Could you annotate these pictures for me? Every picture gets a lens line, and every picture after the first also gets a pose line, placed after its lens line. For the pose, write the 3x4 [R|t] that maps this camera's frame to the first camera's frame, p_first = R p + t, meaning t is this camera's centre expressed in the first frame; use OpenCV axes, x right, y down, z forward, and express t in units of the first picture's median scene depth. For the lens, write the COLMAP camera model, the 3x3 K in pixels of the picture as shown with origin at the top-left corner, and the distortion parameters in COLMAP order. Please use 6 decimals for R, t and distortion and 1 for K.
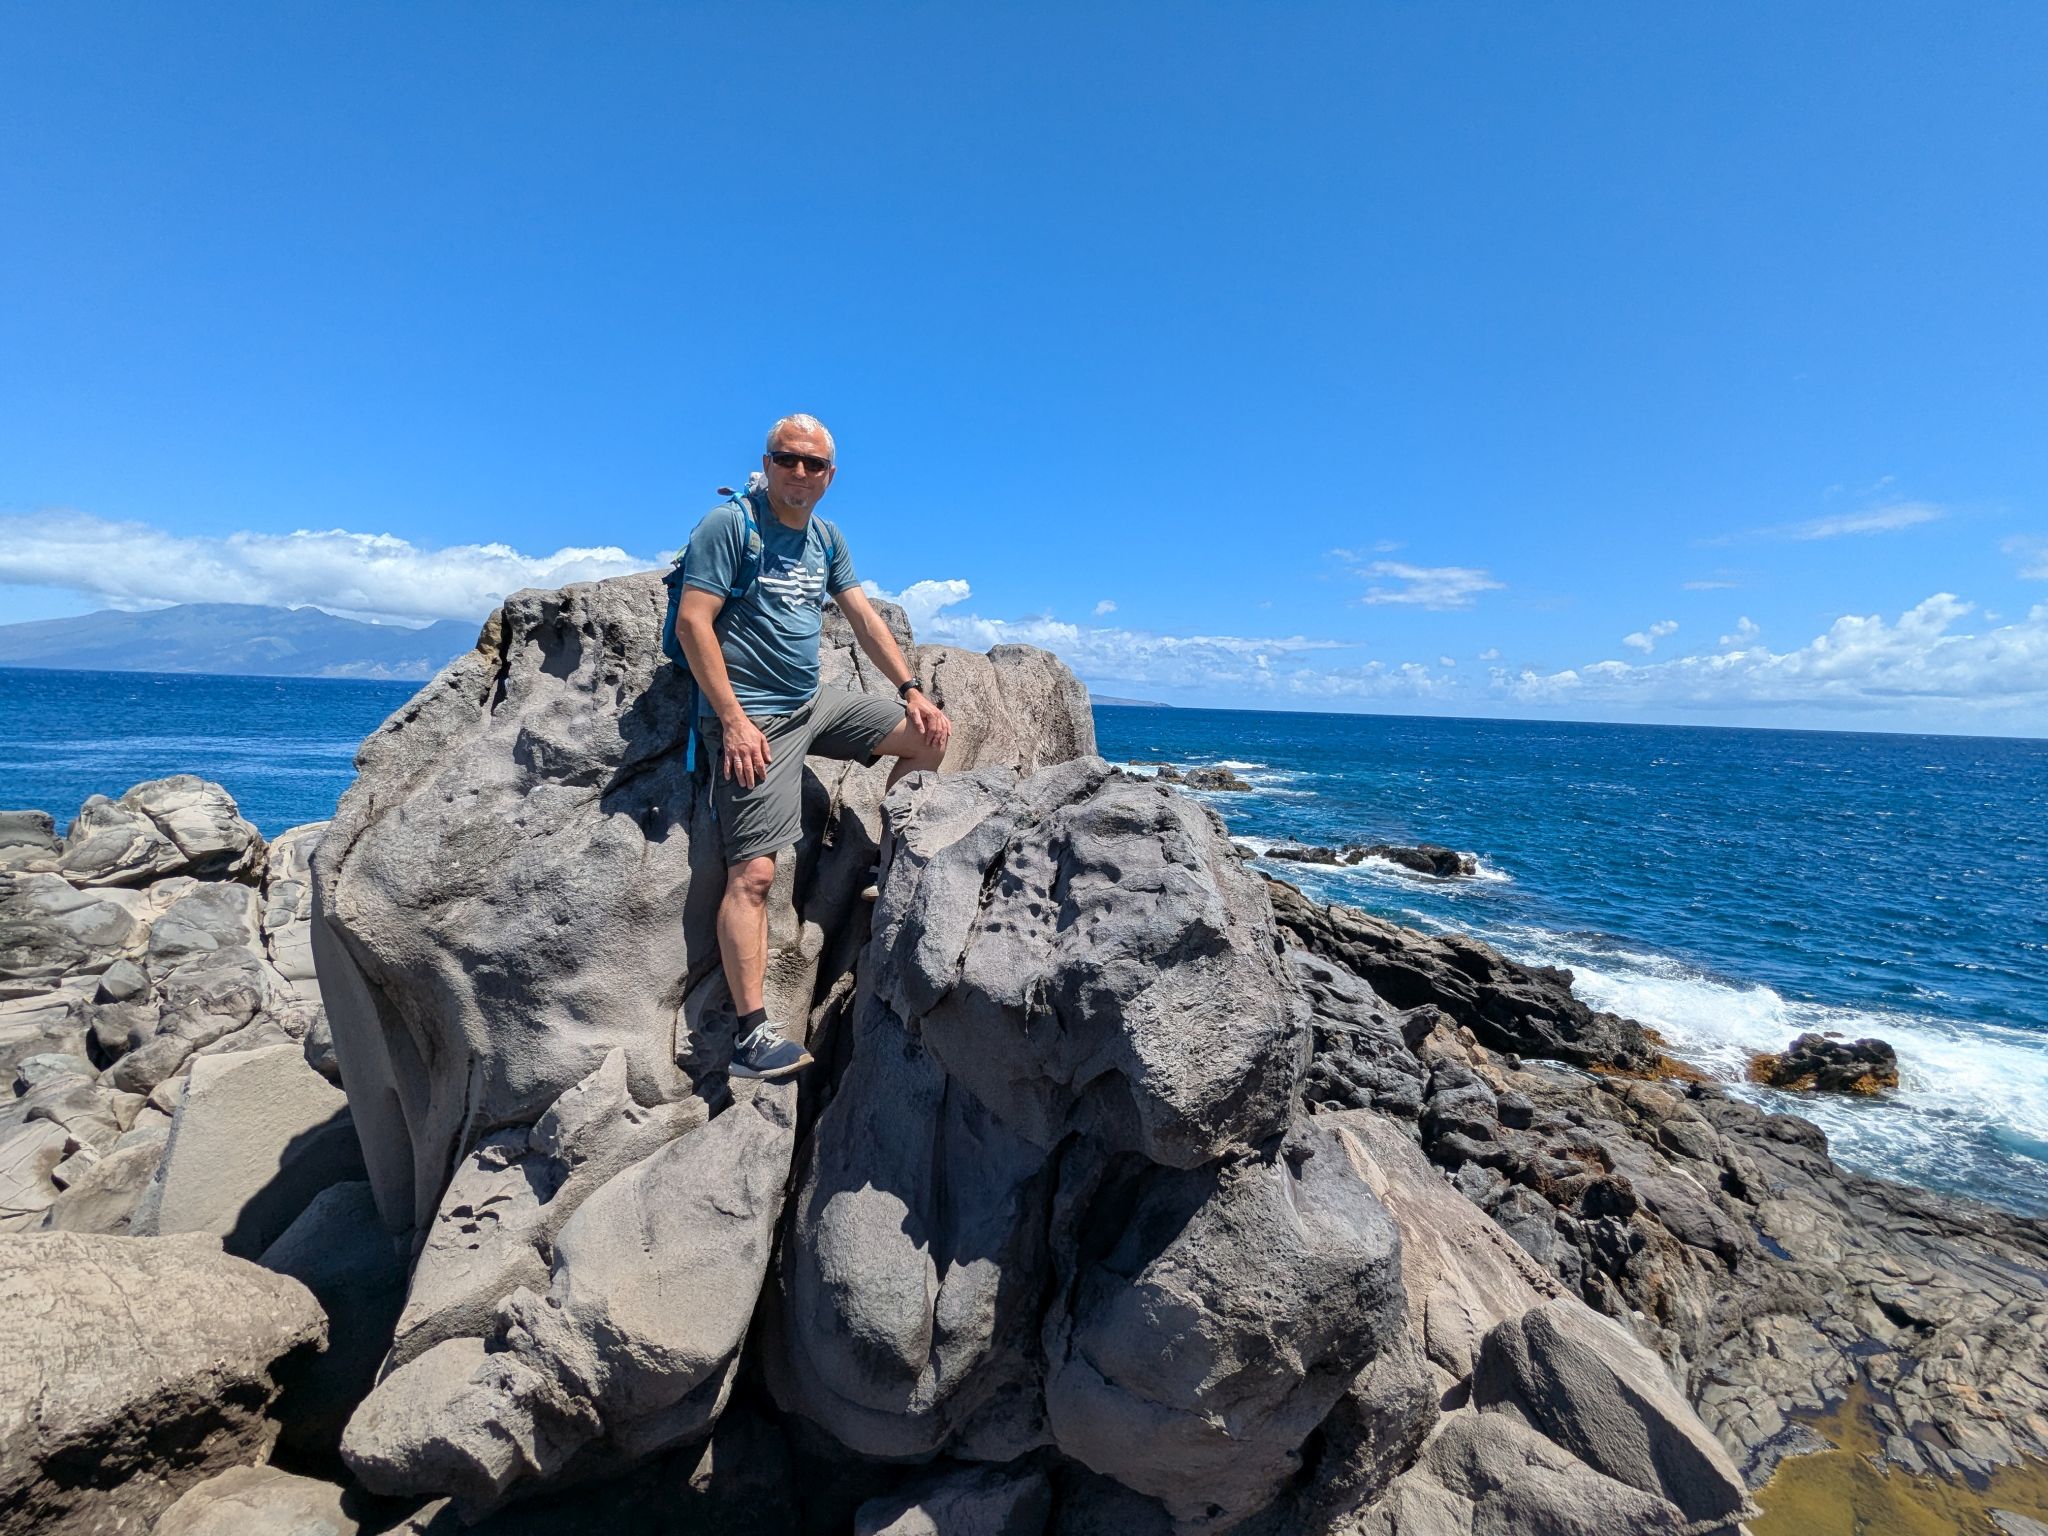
lens RADIAL K [[1105.7, 0, 1043.6], [0, 1105.7, 764.6], [0, 0, 1]] dist [0.004012, -0.006737]
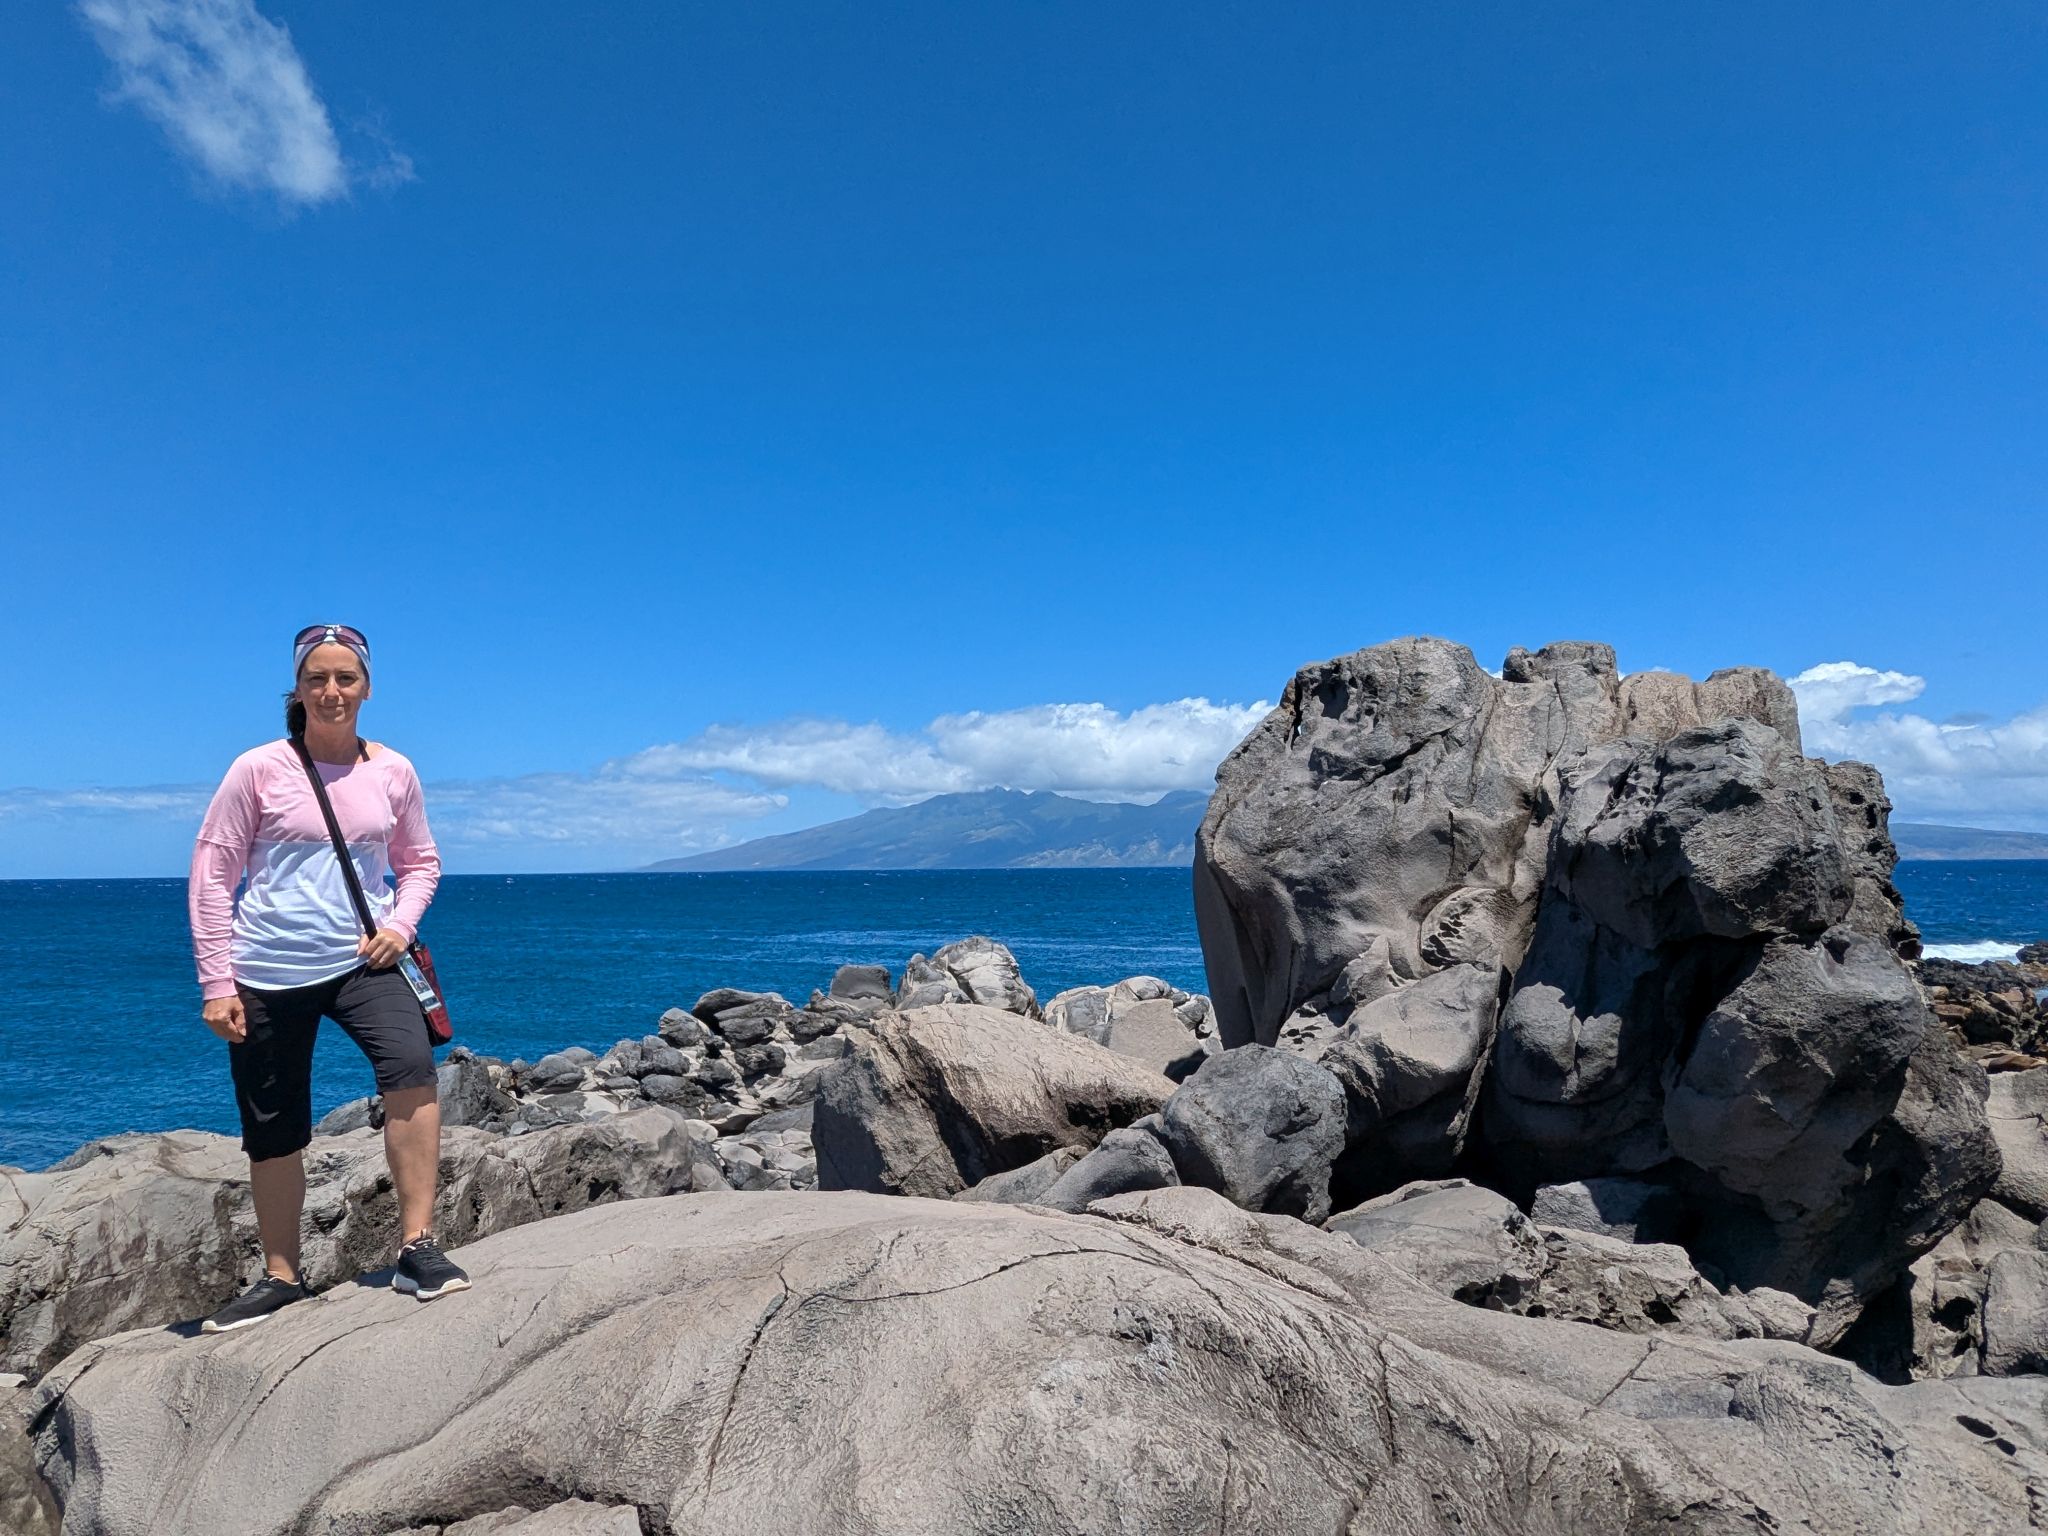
lens RADIAL K [[1105.7, 0, 1043.6], [0, 1105.7, 764.6], [0, 0, 1]] dist [0.004012, -0.006737]
pose [[0.789232, -0.064222, -0.610727, 0.207448], [0.012833, 0.996024, -0.088154, 0.154073], [0.613961, 0.061736, 0.786919, -0.540018]]
